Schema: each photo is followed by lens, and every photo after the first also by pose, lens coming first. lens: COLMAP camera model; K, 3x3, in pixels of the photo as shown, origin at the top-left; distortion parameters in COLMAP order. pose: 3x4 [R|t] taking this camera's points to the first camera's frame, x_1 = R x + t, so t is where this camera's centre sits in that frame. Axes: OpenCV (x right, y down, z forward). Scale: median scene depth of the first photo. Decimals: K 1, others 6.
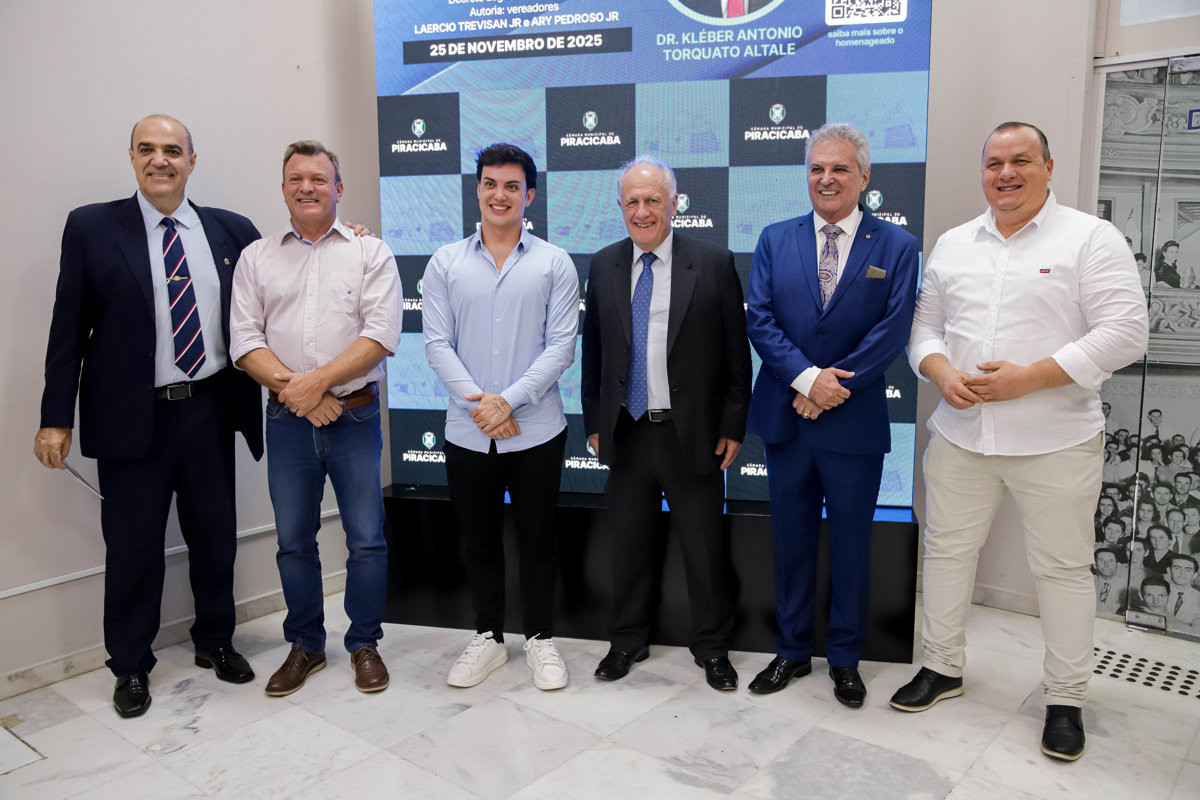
lens RADIAL K [[965.1, 0, 600.8], [0, 965.1, 403.7], [0, 0, 1]] dist [-0.062785, 0.082469]
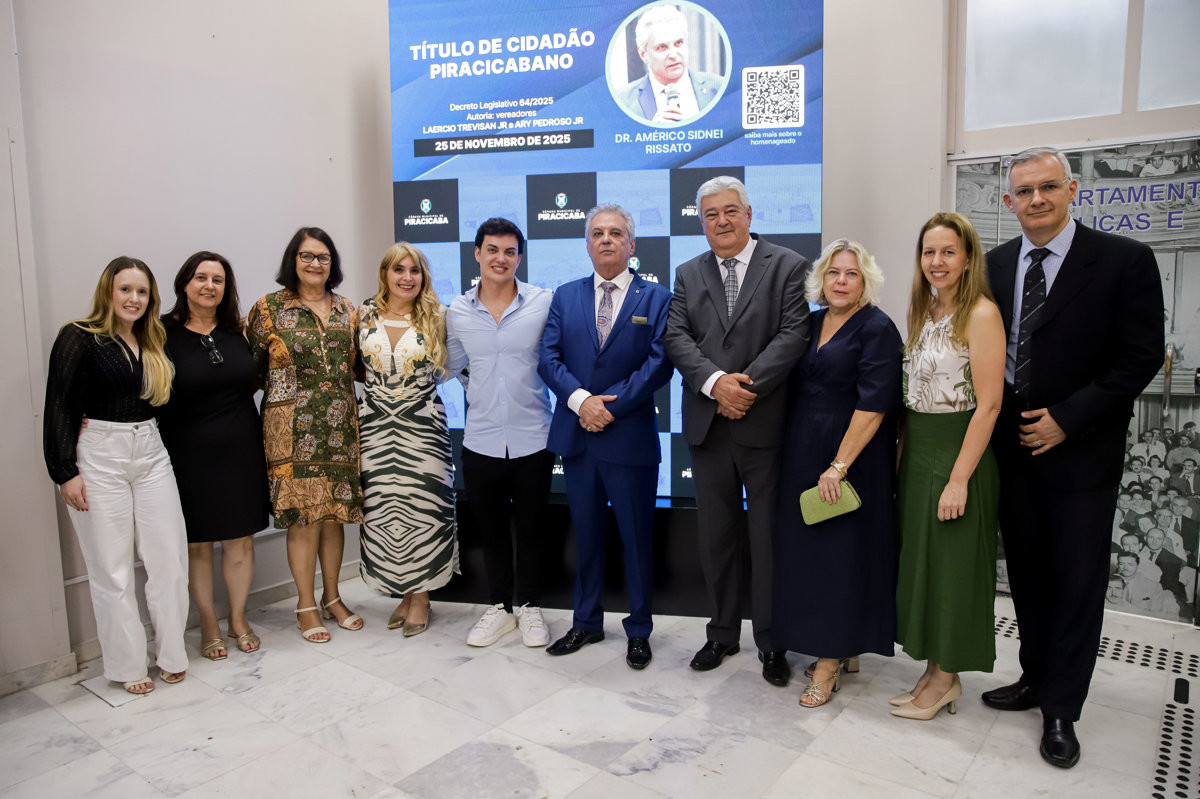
lens RADIAL K [[842.0, 0, 577.7], [0, 842.0, 404.2], [0, 0, 1]] dist [-0.101672, 0.074547]
pose [[0.999796, -0.006371, 0.019181, -0.012397], [0.006993, 0.999445, -0.032571, 0.012784], [-0.018962, 0.032699, 0.999285, -0.105768]]
